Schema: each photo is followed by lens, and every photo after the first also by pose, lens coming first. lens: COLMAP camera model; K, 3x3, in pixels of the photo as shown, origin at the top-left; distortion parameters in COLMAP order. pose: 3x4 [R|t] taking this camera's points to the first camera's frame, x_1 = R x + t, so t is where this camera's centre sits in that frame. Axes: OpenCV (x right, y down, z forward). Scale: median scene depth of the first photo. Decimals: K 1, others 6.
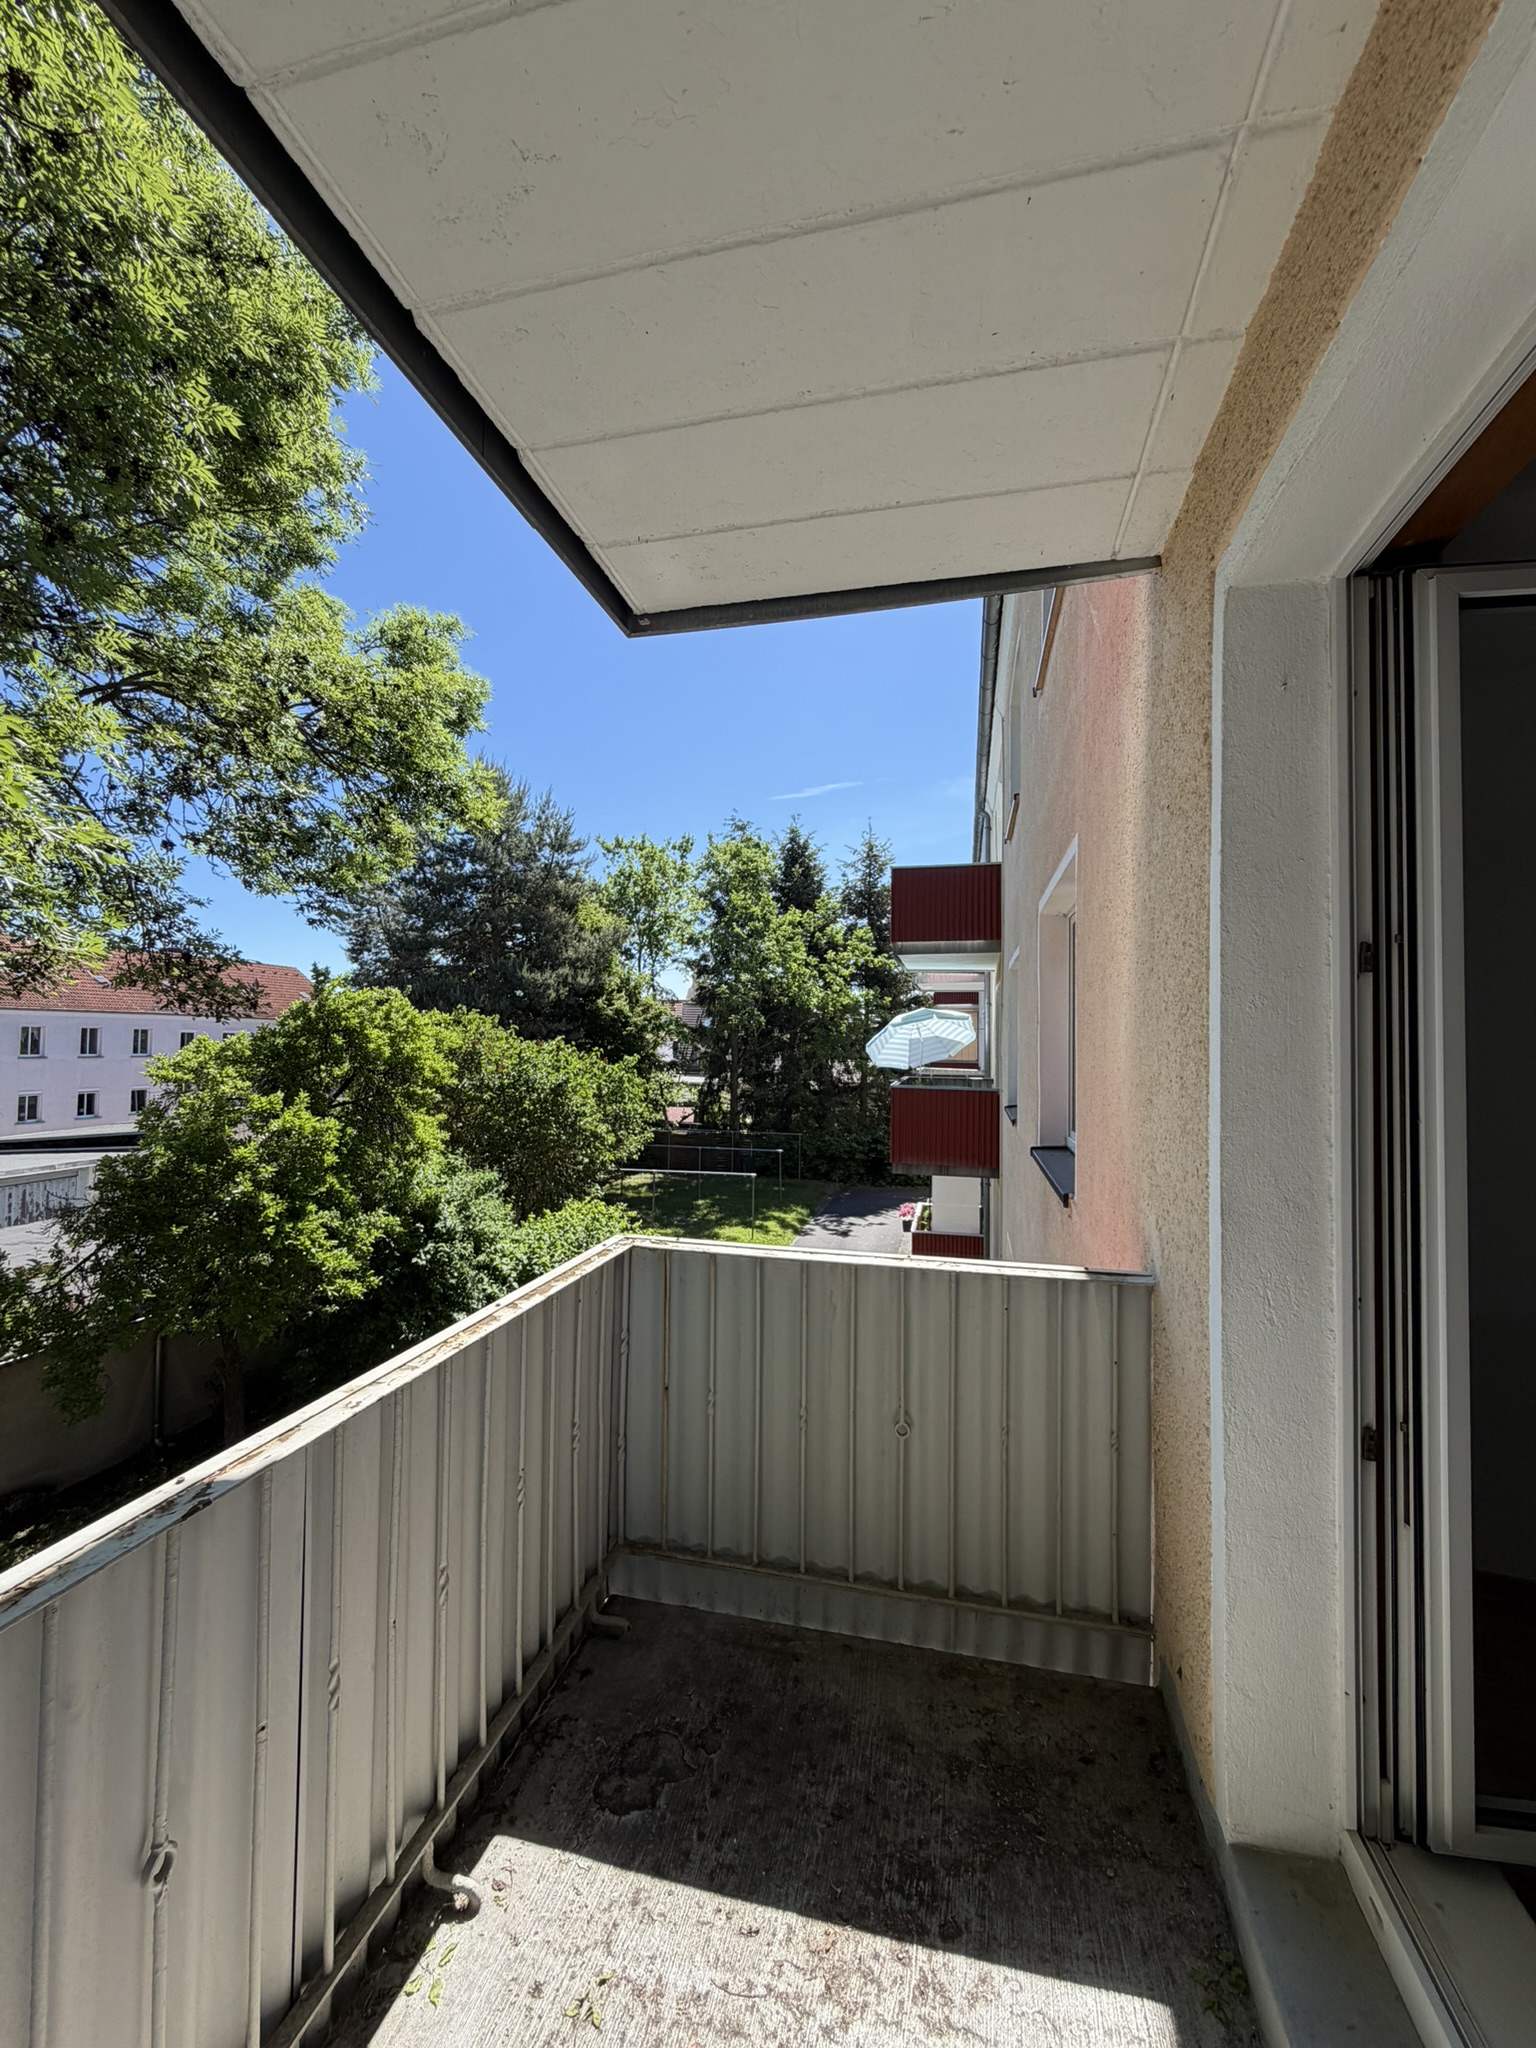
lens RADIAL K [[815.0, 0, 768.0], [0, 815.0, 1024.0], [0, 0, 1]] dist [-0.000121, 0.000461]
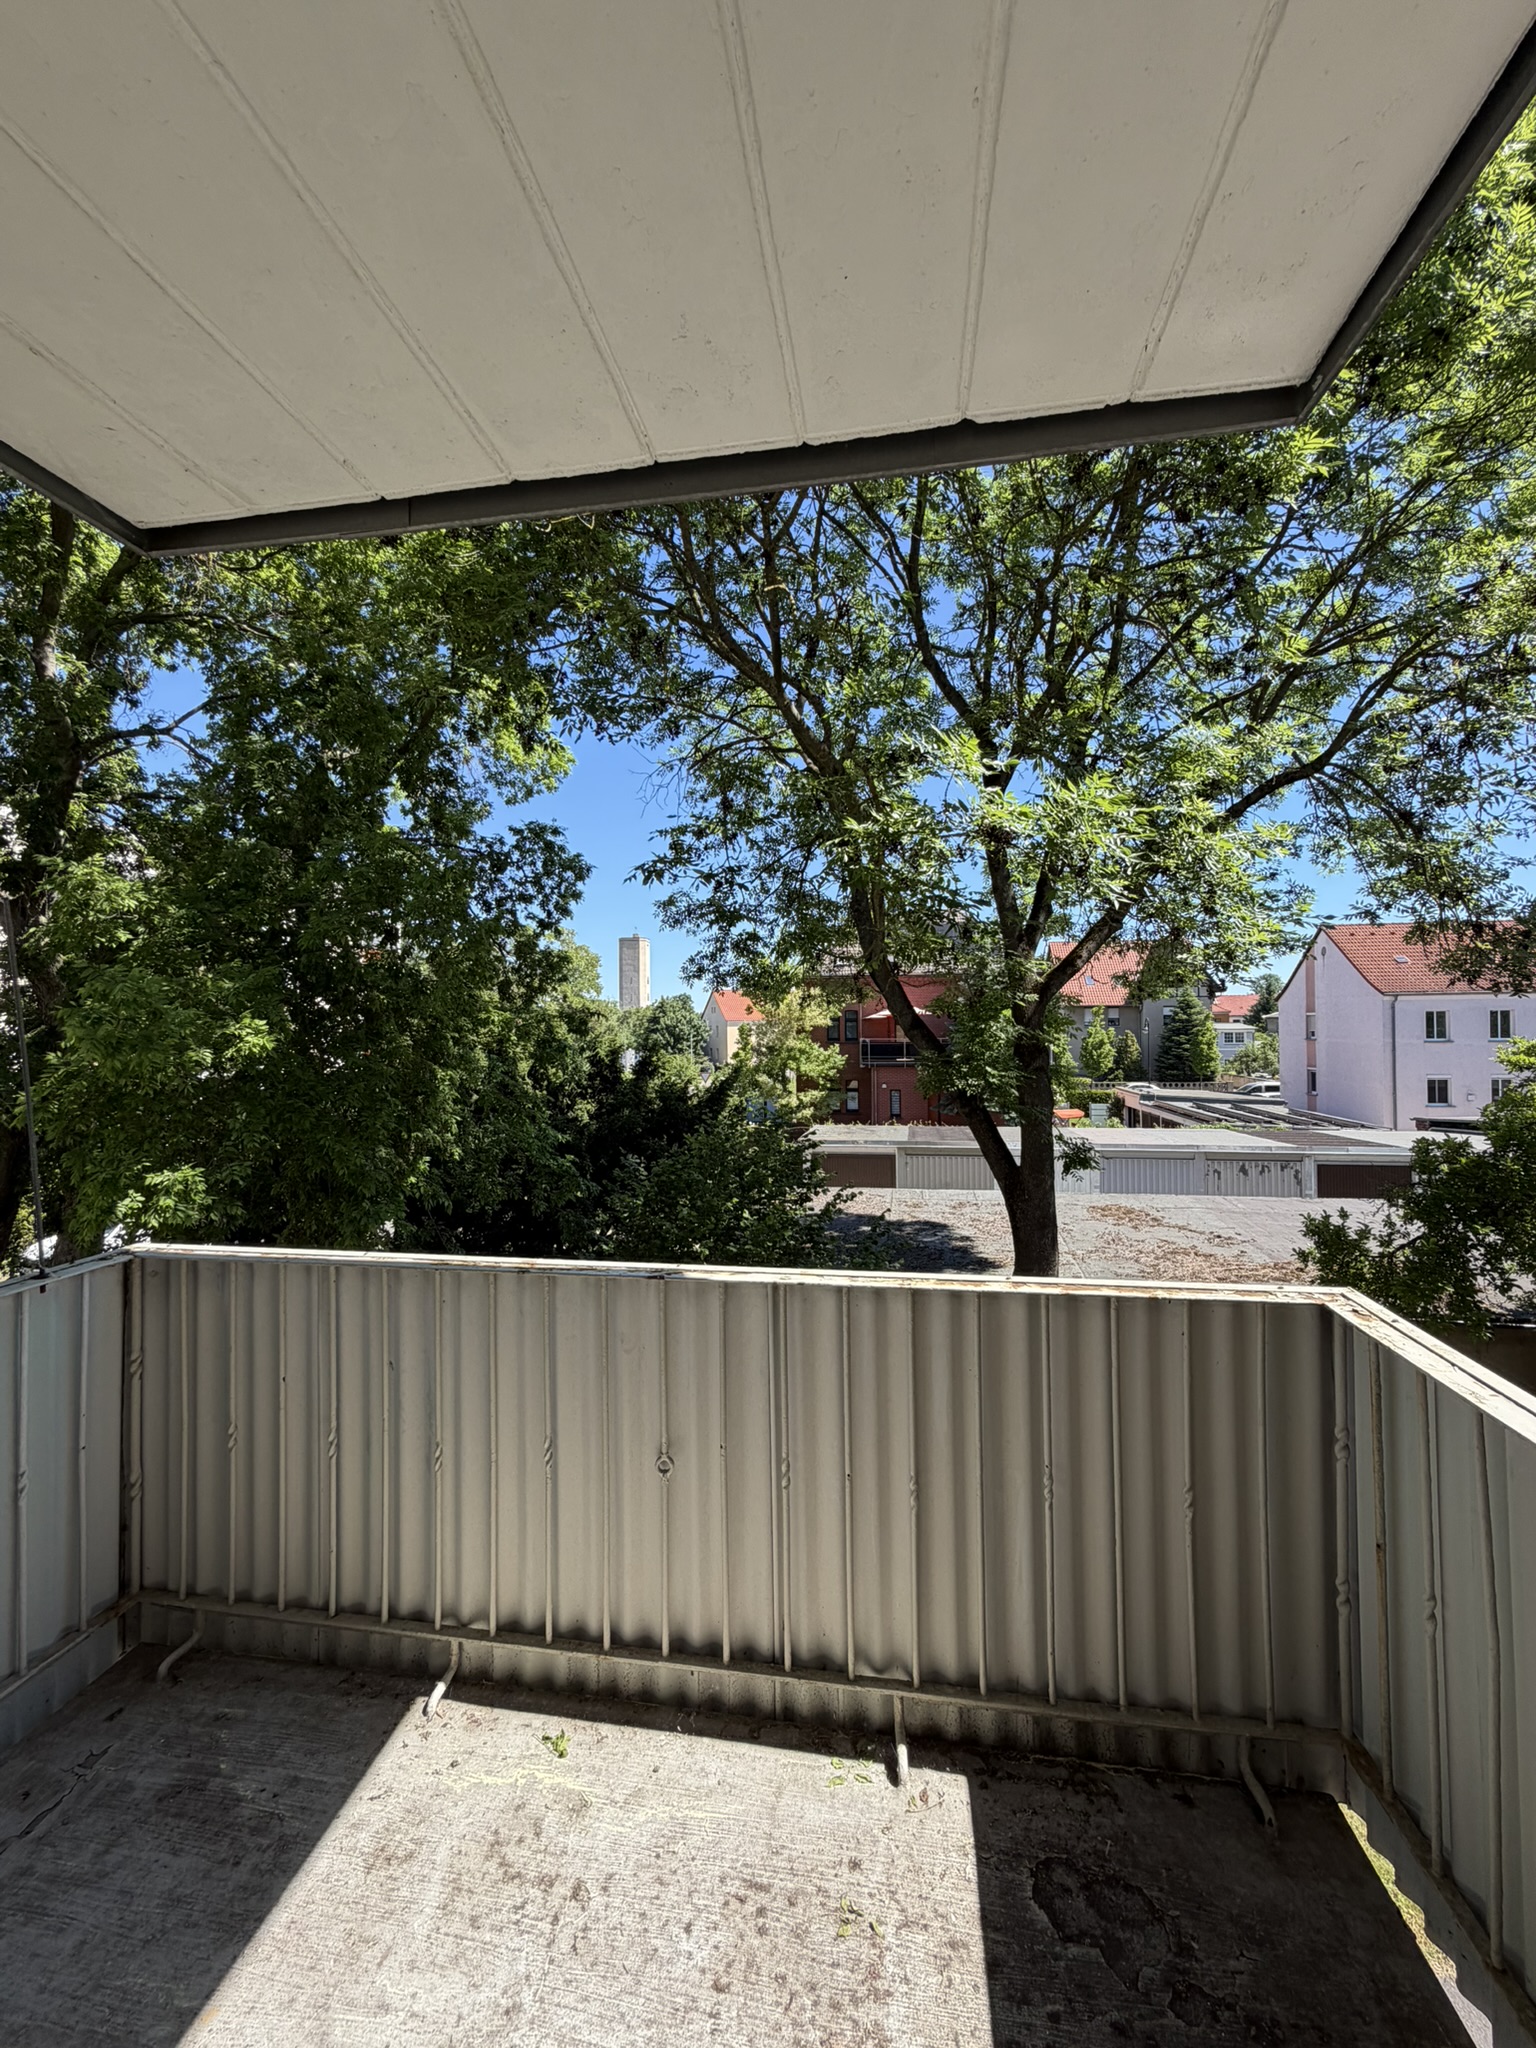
lens RADIAL K [[815.0, 0, 768.0], [0, 815.0, 1024.0], [0, 0, 1]] dist [-0.000121, 0.000461]
pose [[0.070715, -0.019920, -0.997298, 0.722788], [0.038069, 0.999126, -0.017258, 0.041650], [0.996770, -0.036746, 0.071412, 0.722963]]
